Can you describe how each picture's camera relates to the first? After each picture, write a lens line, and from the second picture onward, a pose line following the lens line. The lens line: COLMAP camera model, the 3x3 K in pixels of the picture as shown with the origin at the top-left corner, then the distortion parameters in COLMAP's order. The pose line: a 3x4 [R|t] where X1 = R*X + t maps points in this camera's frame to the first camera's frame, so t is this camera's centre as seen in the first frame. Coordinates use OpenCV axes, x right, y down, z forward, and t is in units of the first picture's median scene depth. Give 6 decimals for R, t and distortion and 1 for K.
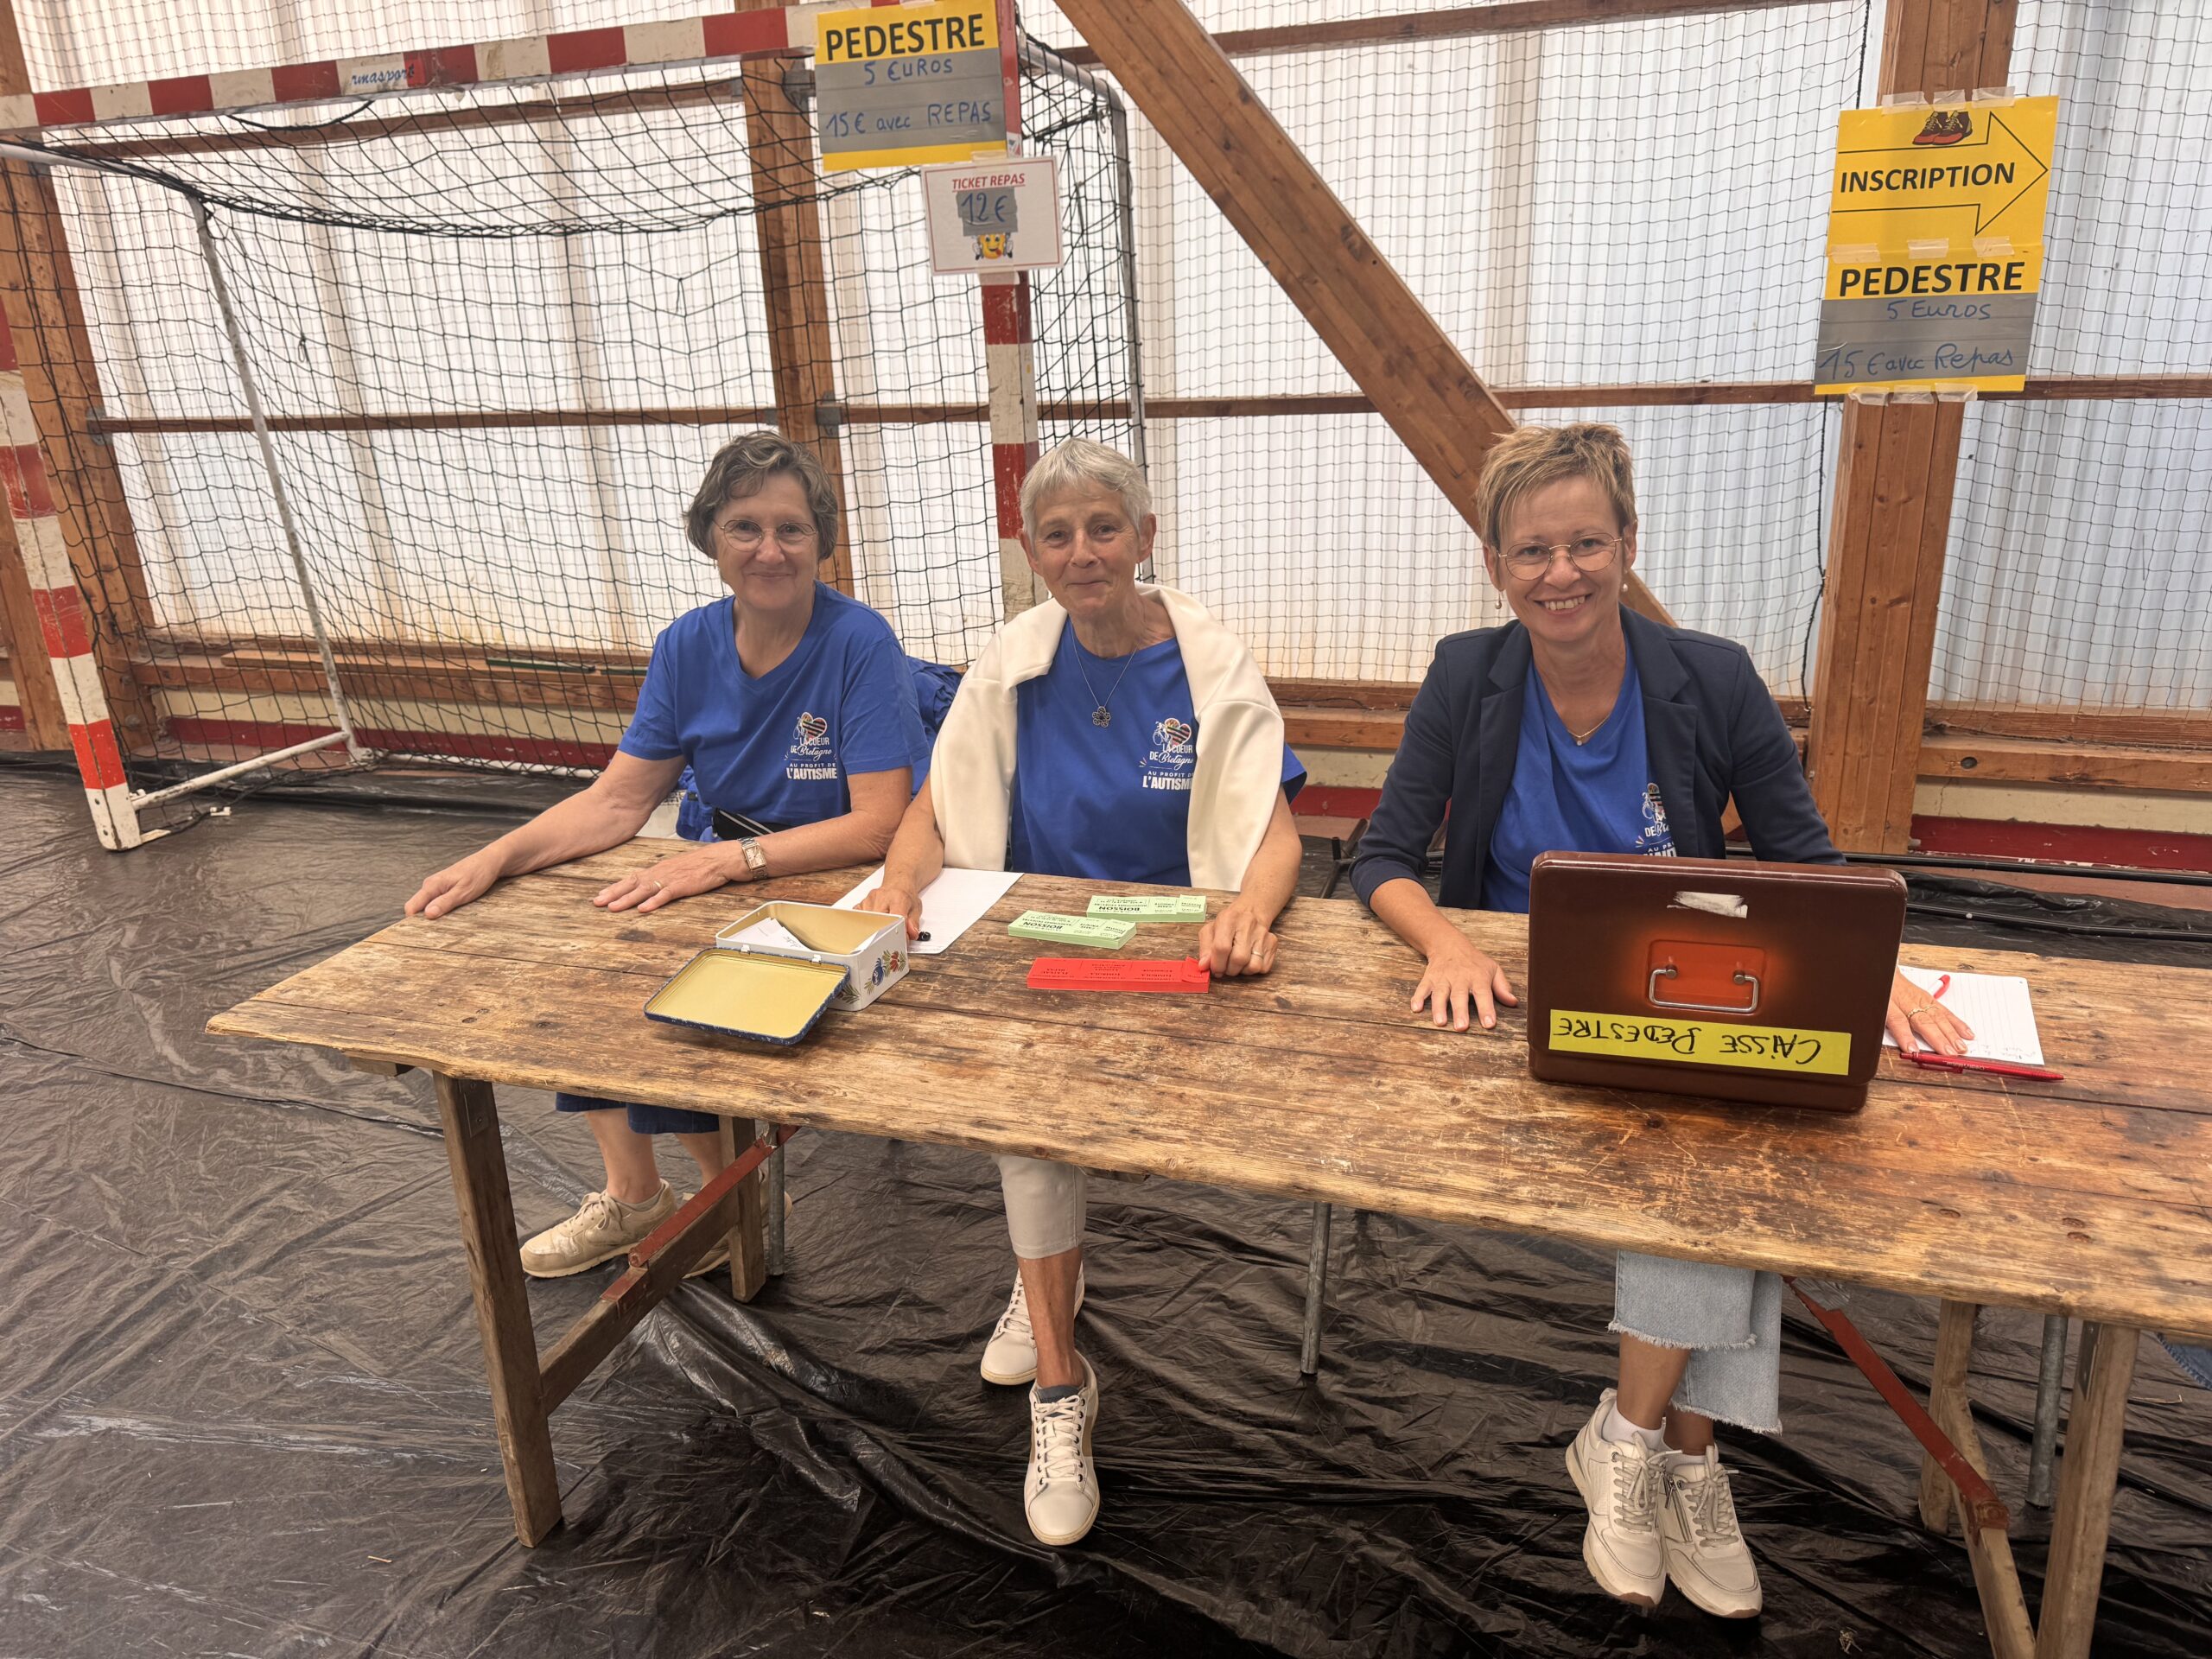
lens RADIAL K [[1581.8, 0, 1124.2], [0, 1581.8, 825.7], [0, 0, 1]] dist [0.078187, -0.066506]
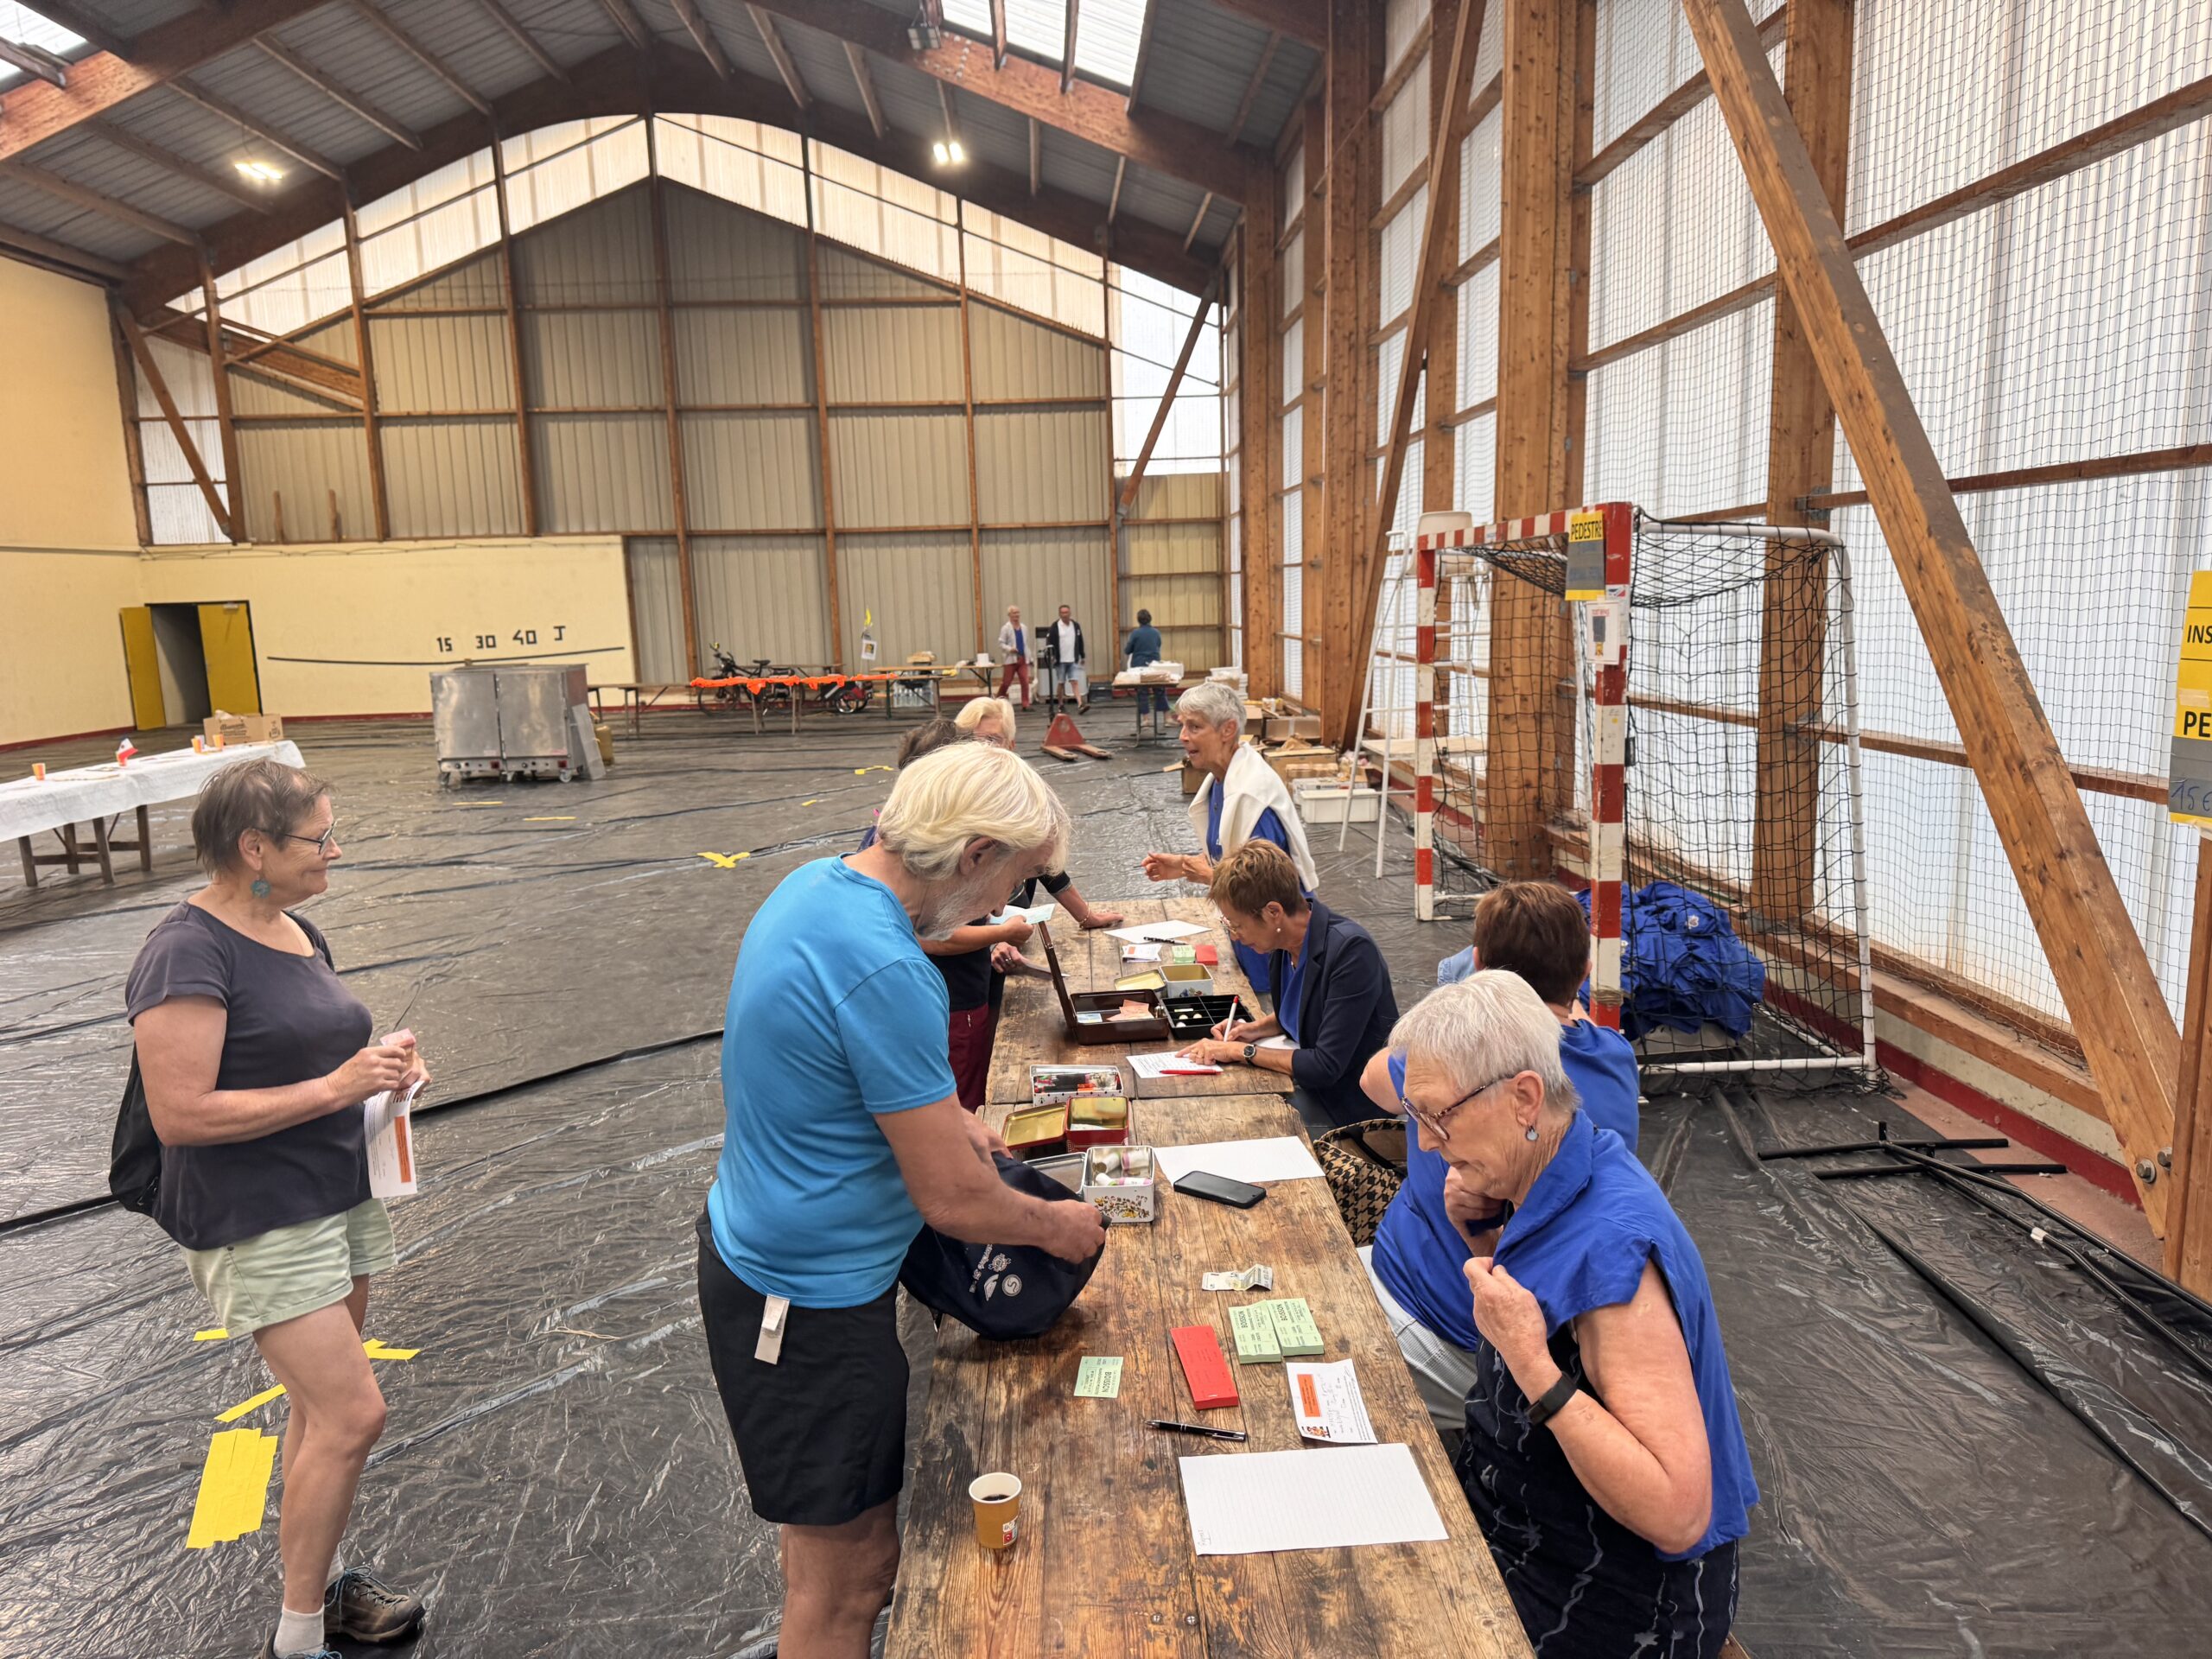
lens RADIAL K [[1569.2, 0, 1114.7], [0, 1569.2, 842.0], [0, 0, 1]] dist [0.053166, -0.056744]
pose [[0.325512, 0.168330, -0.930434, 1.092806], [-0.267243, 0.960283, 0.080235, -0.139643], [0.906985, 0.222535, 0.357569, -0.007768]]
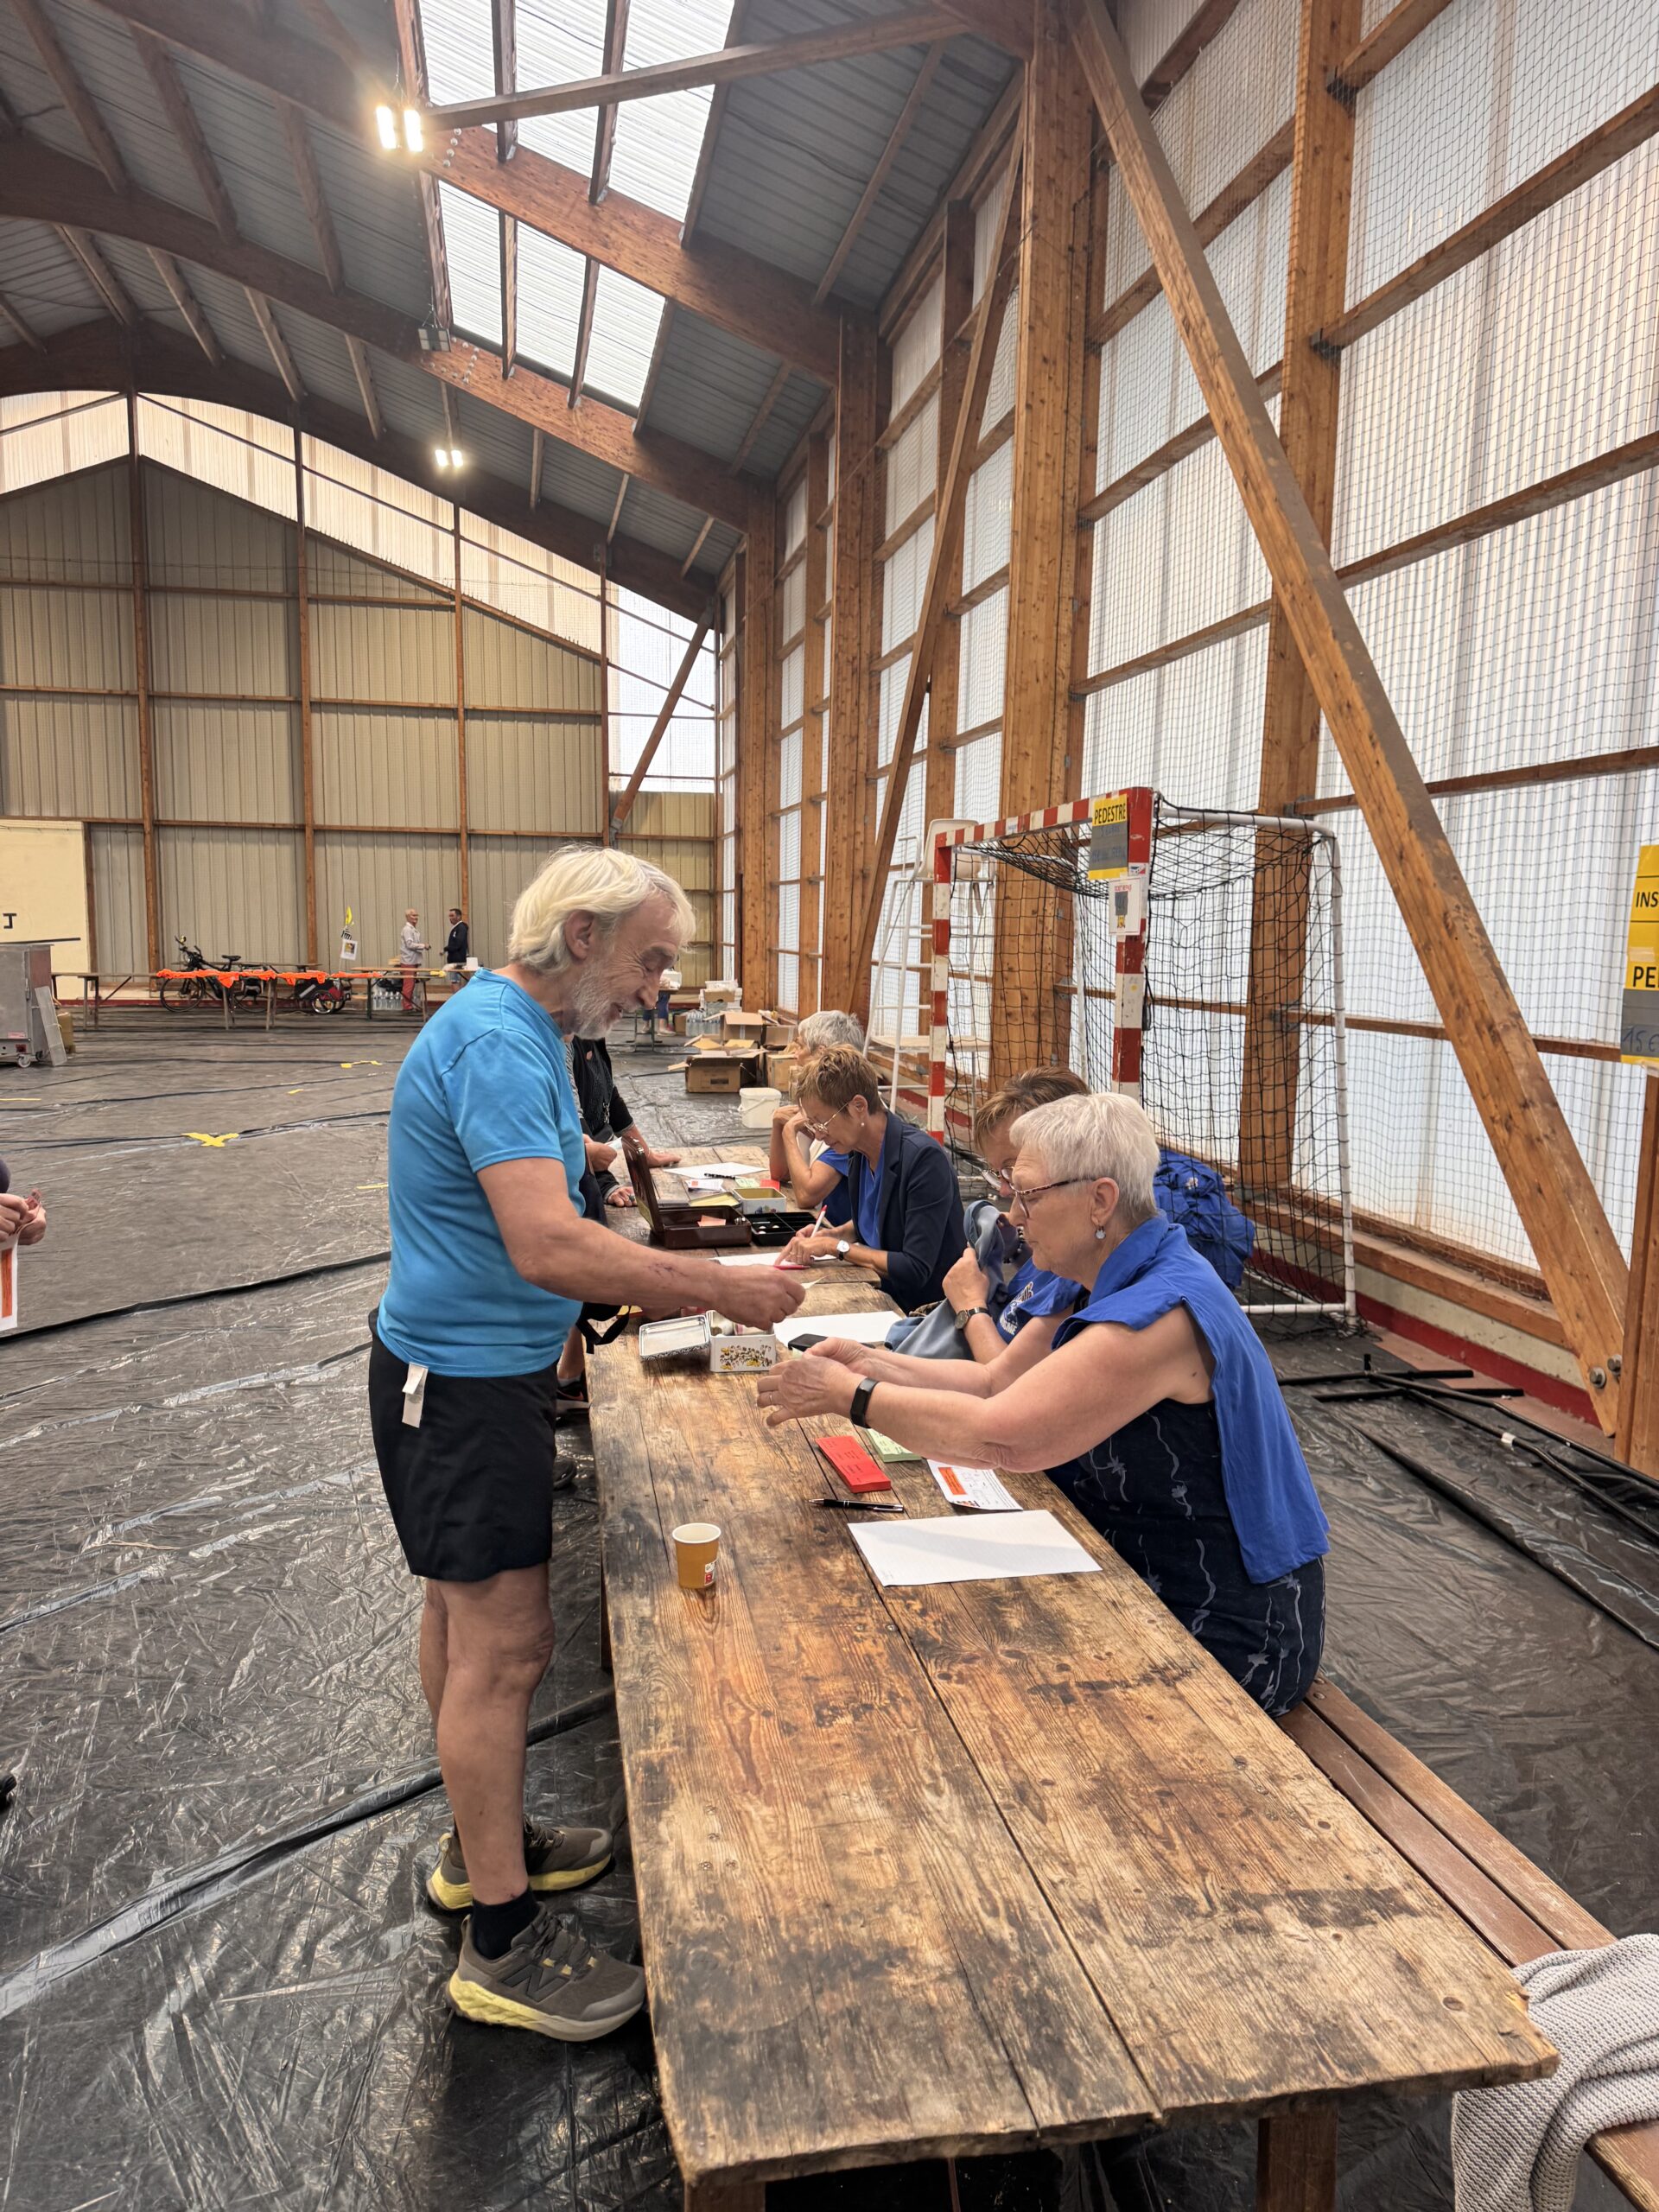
lens RADIAL K [[1550.3, 0, 834.1], [0, 1550.3, 1107.6], [0, 0, 1]] dist [0.120348, -0.214880]
pose [[0.461676, 0.143788, -0.875317, 1.114984], [-0.295096, 0.955467, 0.001310, -0.055006], [0.836525, 0.257698, 0.483548, -0.067839]]
